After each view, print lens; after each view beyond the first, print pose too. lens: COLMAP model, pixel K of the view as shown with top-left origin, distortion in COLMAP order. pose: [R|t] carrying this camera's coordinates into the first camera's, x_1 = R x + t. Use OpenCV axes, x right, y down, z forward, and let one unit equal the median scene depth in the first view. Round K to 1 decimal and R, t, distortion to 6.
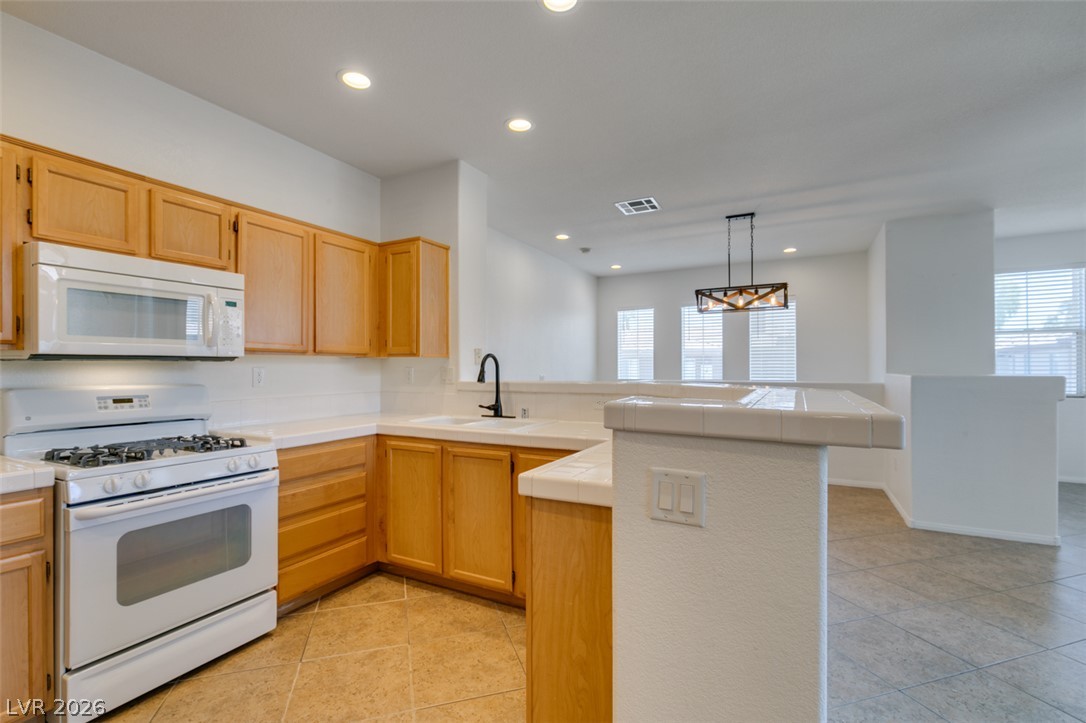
lens RADIAL K [[486.4, 0, 542.0], [0, 486.4, 366.8], [0, 0, 1]] dist [-0.000225, 0.000200]
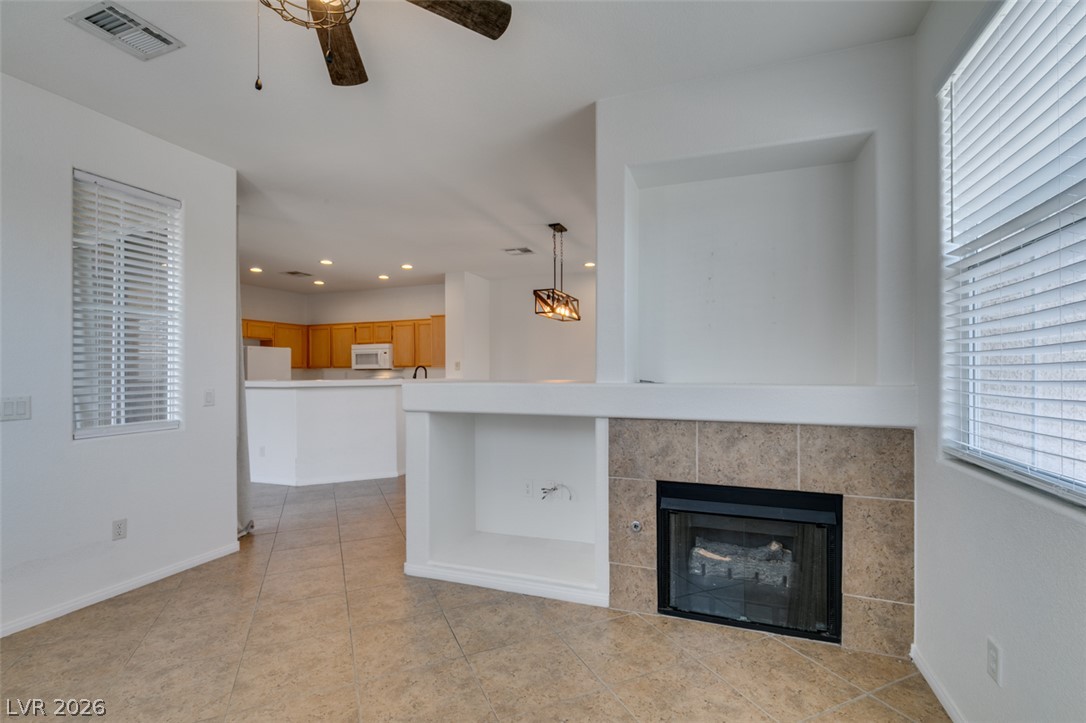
lens RADIAL K [[486.4, 0, 542.0], [0, 486.4, 366.8], [0, 0, 1]] dist [-0.000225, 0.000200]
pose [[0.135922, -0.006827, -0.990696, 2.800747], [0.009641, 0.999938, -0.005568, -0.004513], [0.990673, -0.008794, 0.135980, 1.593653]]
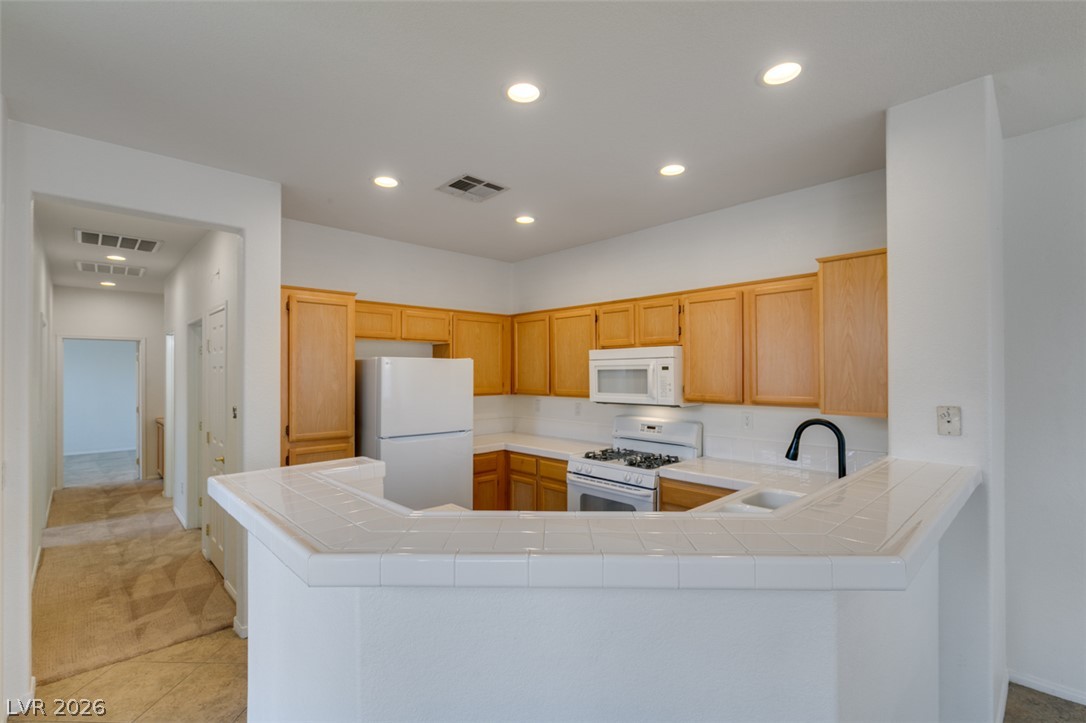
lens RADIAL K [[486.4, 0, 542.0], [0, 486.4, 366.8], [0, 0, 1]] dist [-0.000225, 0.000200]
pose [[-0.307121, -0.007473, -0.951641, 0.817499], [0.007600, 0.999918, -0.010305, -0.119697], [0.951640, -0.010398, -0.307039, 1.079474]]
